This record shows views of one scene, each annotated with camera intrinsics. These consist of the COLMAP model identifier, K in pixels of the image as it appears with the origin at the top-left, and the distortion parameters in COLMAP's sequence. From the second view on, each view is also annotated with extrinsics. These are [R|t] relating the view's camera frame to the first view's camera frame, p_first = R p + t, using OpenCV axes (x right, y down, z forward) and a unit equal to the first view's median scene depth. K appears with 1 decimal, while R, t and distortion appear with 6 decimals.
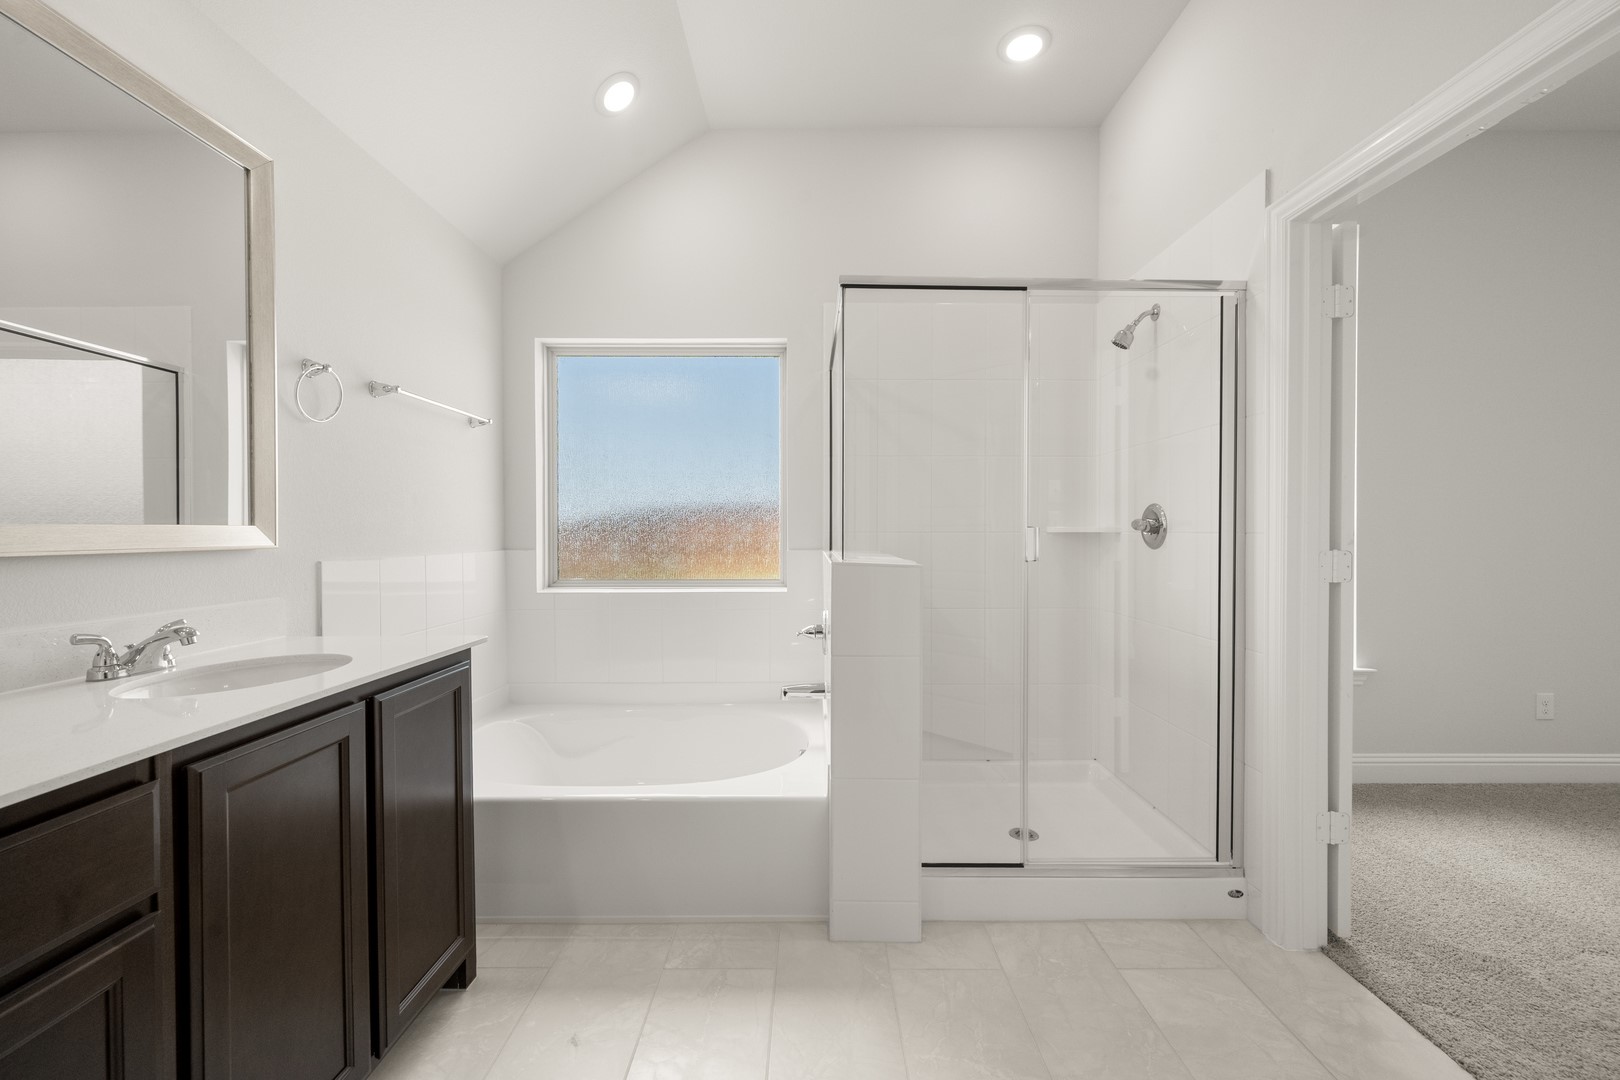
lens RADIAL K [[636.9, 0, 813.5], [0, 636.9, 537.4], [0, 0, 1]] dist [-0.000569, 0.000367]
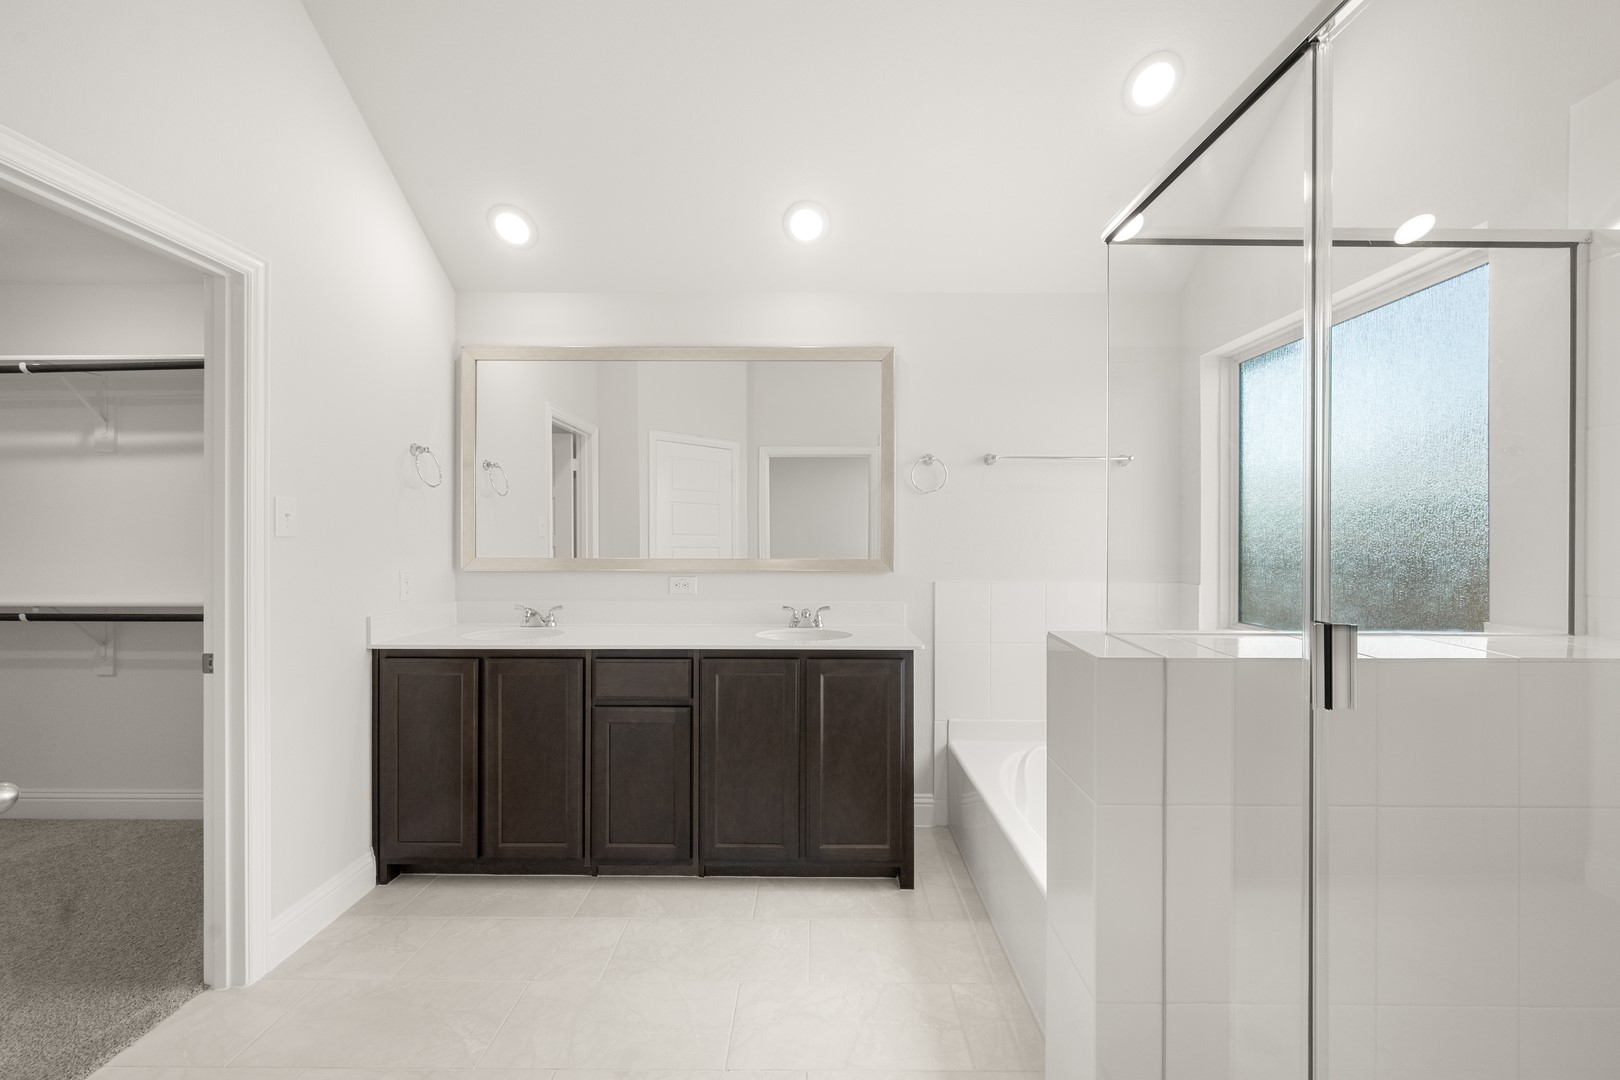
lens RADIAL K [[636.9, 0, 813.5], [0, 636.9, 537.4], [0, 0, 1]] dist [-0.000569, 0.000367]
pose [[-0.007391, 0.001043, -0.999972, 0.741435], [-0.016084, 0.999870, 0.001162, -0.064100], [0.999843, 0.016092, -0.007374, 0.677069]]
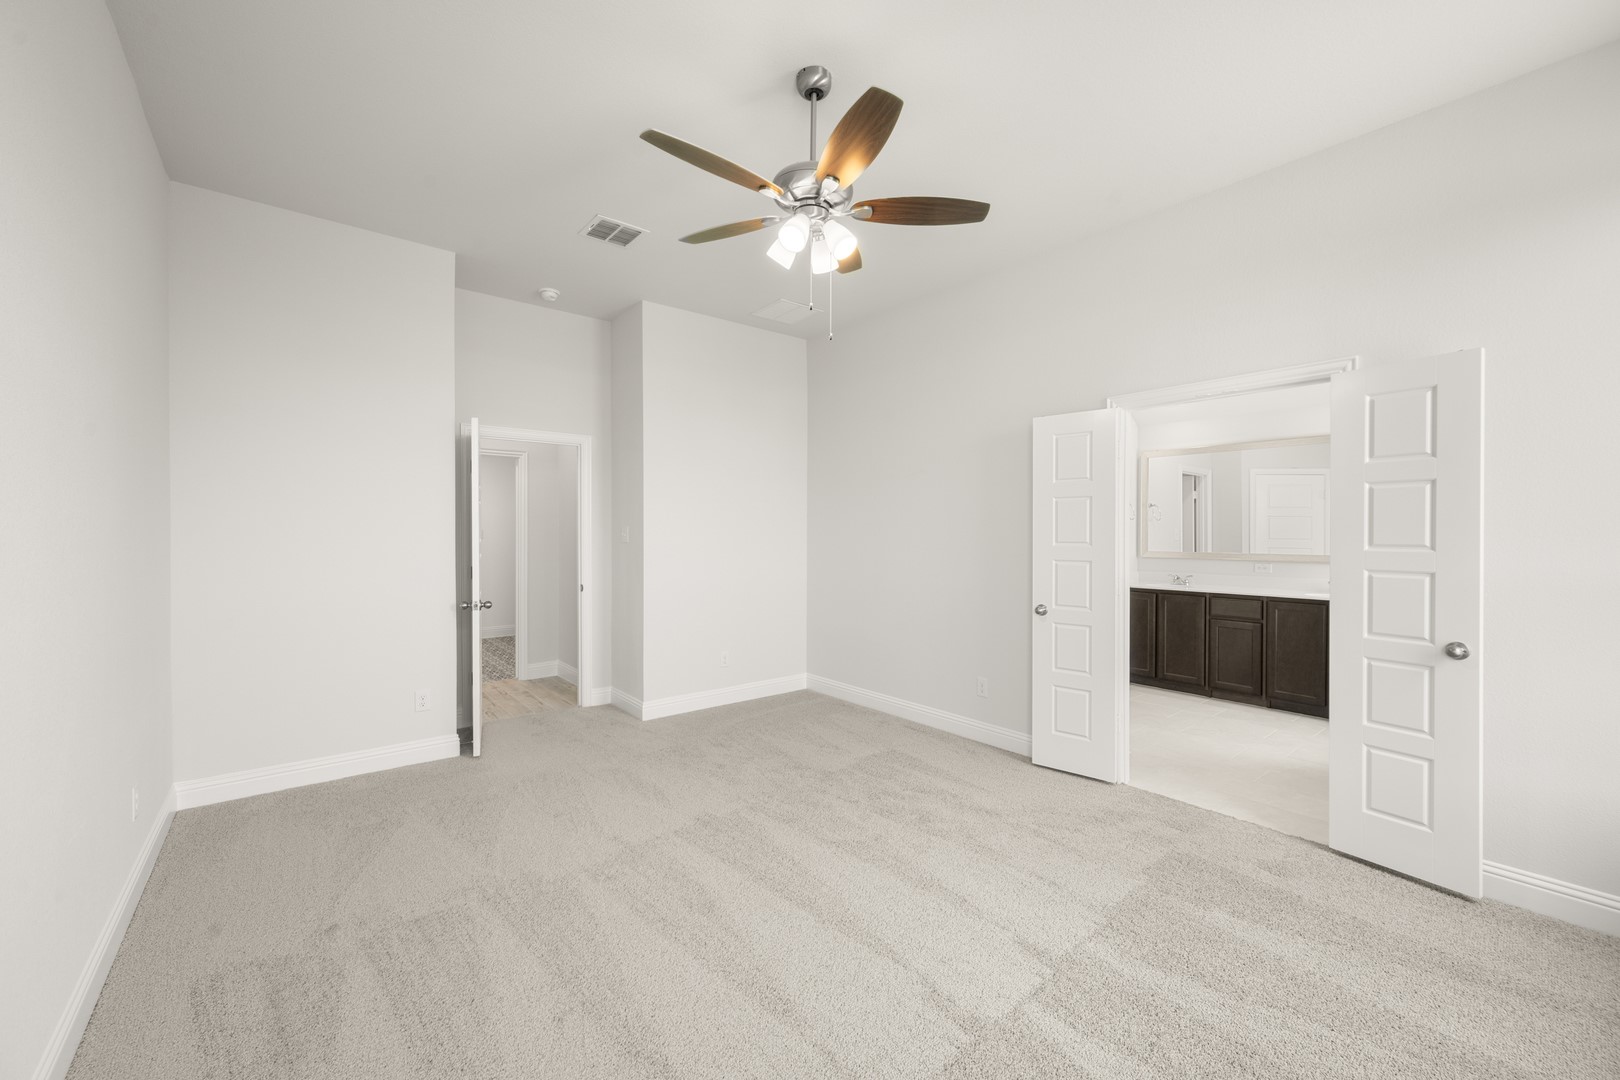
lens RADIAL K [[636.9, 0, 813.5], [0, 636.9, 537.4], [0, 0, 1]] dist [-0.000569, 0.000367]
pose [[-0.774973, 0.004853, -0.631976, 2.484617], [-0.009799, 0.999758, 0.019692, -0.113826], [0.631919, 0.021453, -0.774738, 1.257330]]
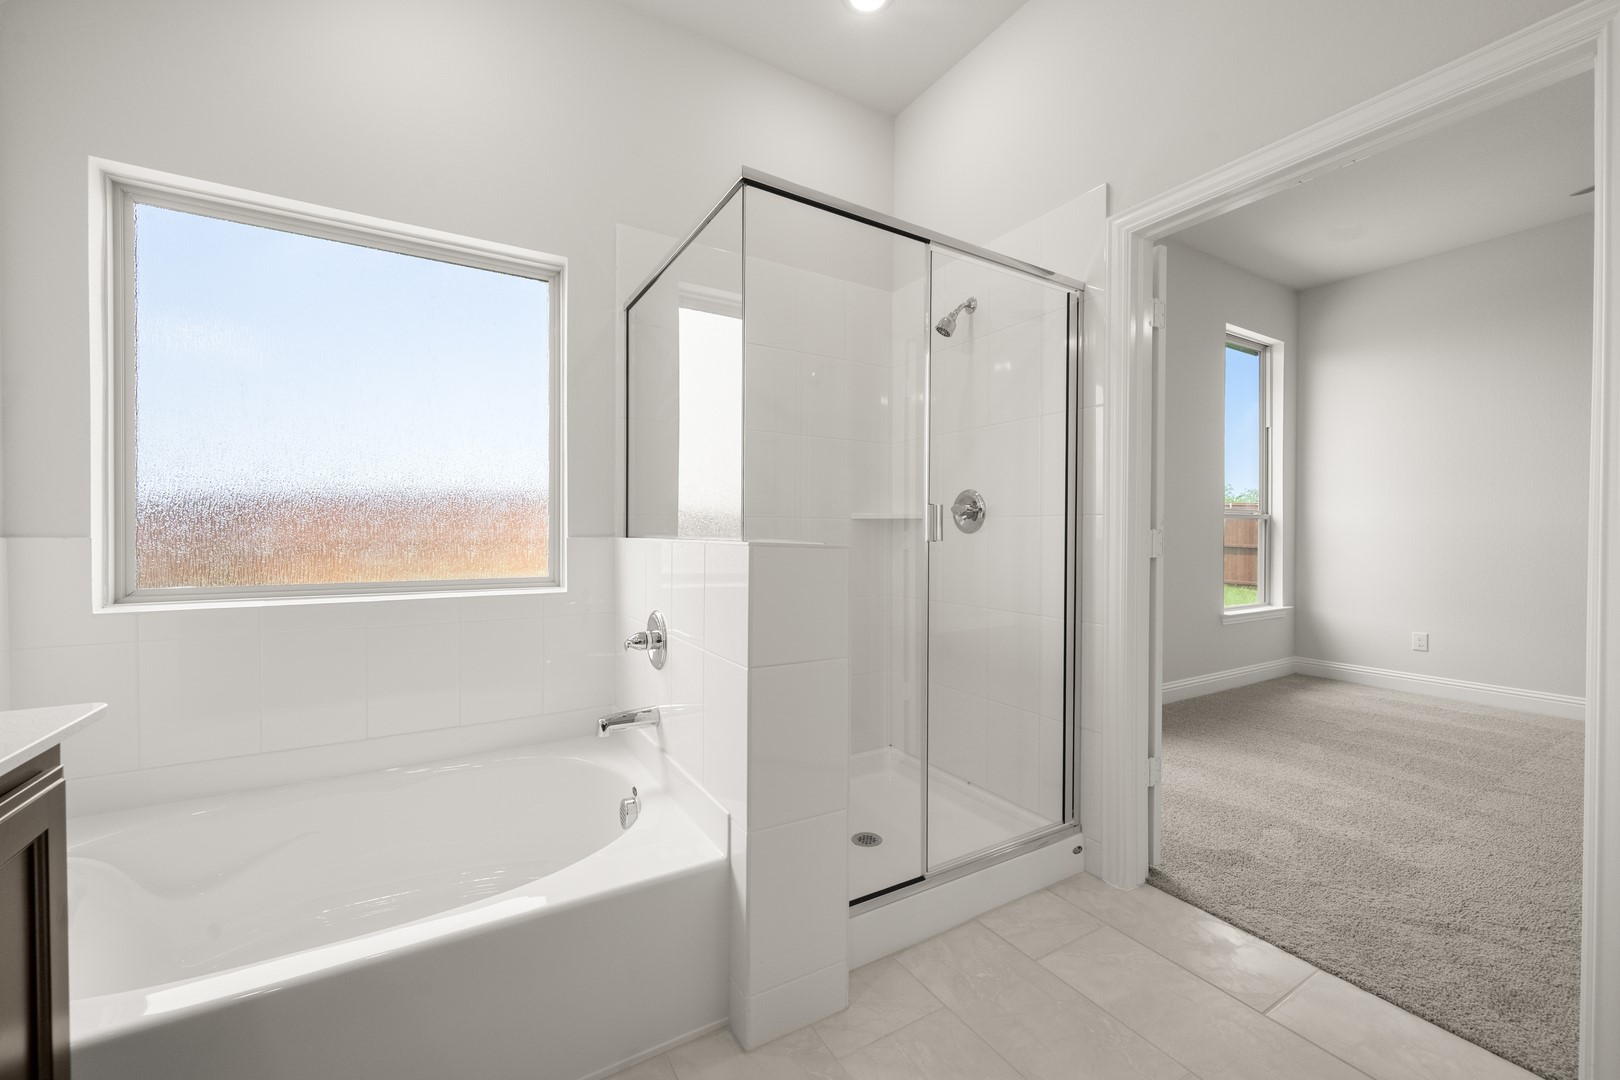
lens RADIAL K [[638.1, 0, 810.6], [0, 638.1, 535.0], [0, 0, 1]] dist [0.000415, 0.000388]
pose [[0.858001, 0.001690, 0.513645, -0.278959], [0.001359, 0.999984, -0.005561, 0.033327], [-0.513646, 0.005470, 0.857985, 0.304436]]
